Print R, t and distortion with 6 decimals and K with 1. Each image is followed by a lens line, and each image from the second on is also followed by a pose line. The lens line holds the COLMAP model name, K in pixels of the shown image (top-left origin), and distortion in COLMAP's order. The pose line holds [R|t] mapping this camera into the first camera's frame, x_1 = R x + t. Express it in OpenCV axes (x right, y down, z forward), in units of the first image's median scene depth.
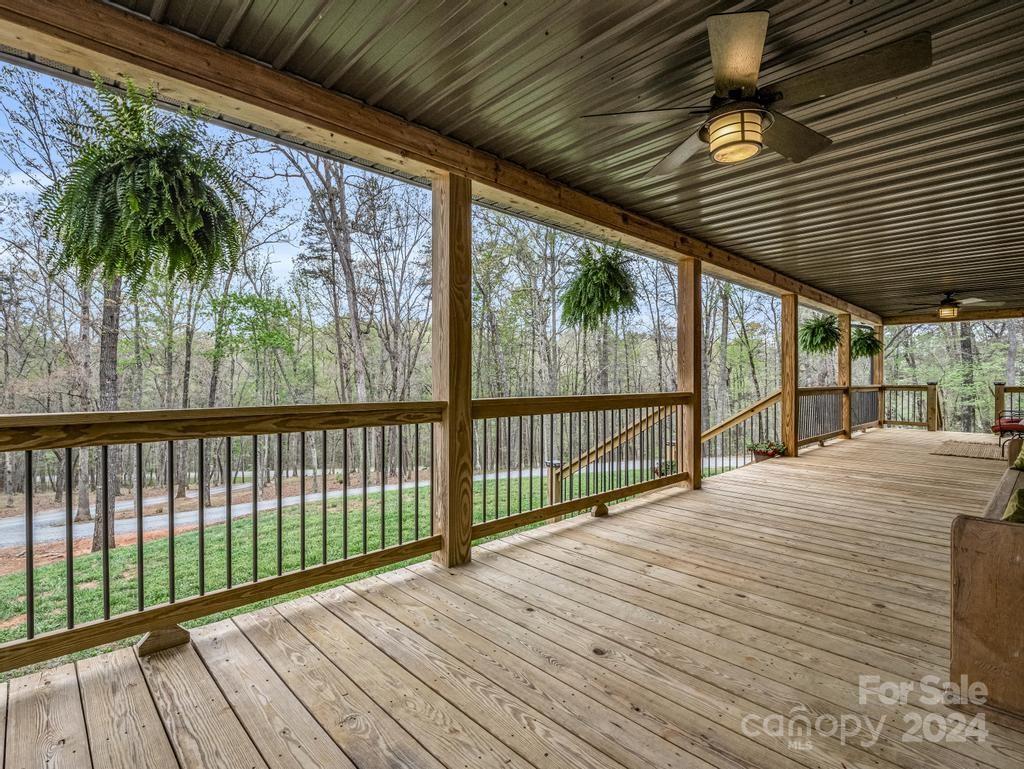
lens RADIAL K [[506.8, 0, 509.1], [0, 506.8, 379.8], [0, 0, 1]] dist [-0.016557, -0.001965]
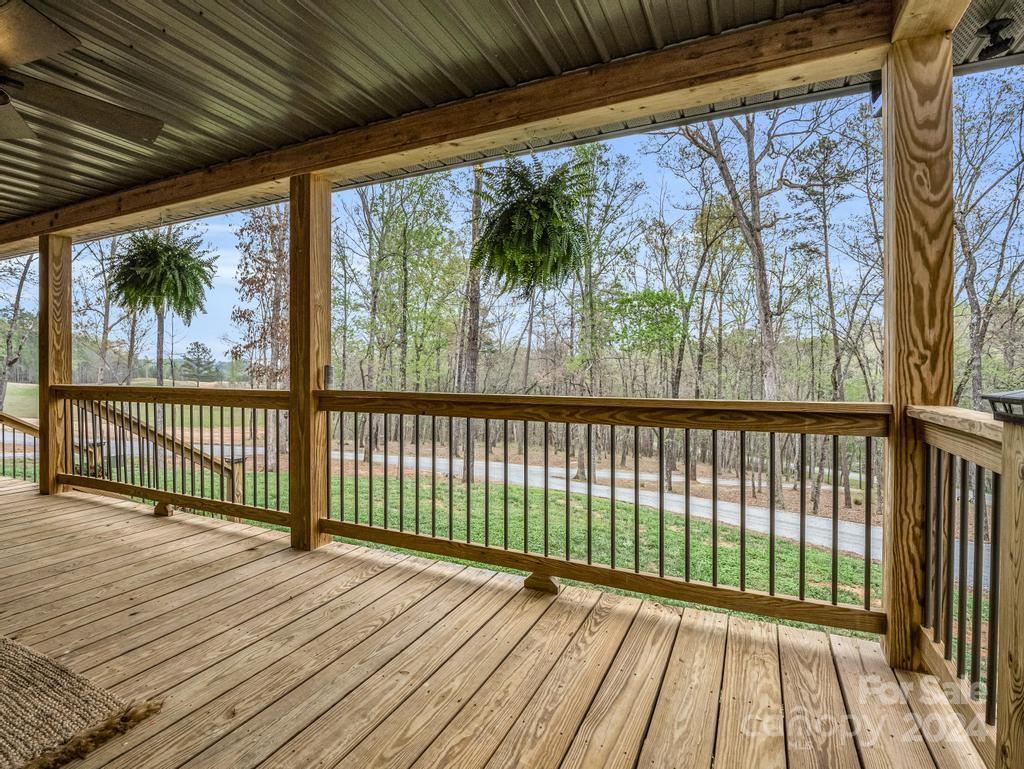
lens RADIAL K [[526.7, 0, 507.3], [0, 526.7, 377.2], [0, 0, 1]] dist [0.001624, -0.000191]
pose [[0.346393, 0.013804, -0.937988, 1.112049], [-0.005736, 0.999904, 0.012597, -0.003365], [0.938072, 0.001017, 0.346439, 1.068711]]
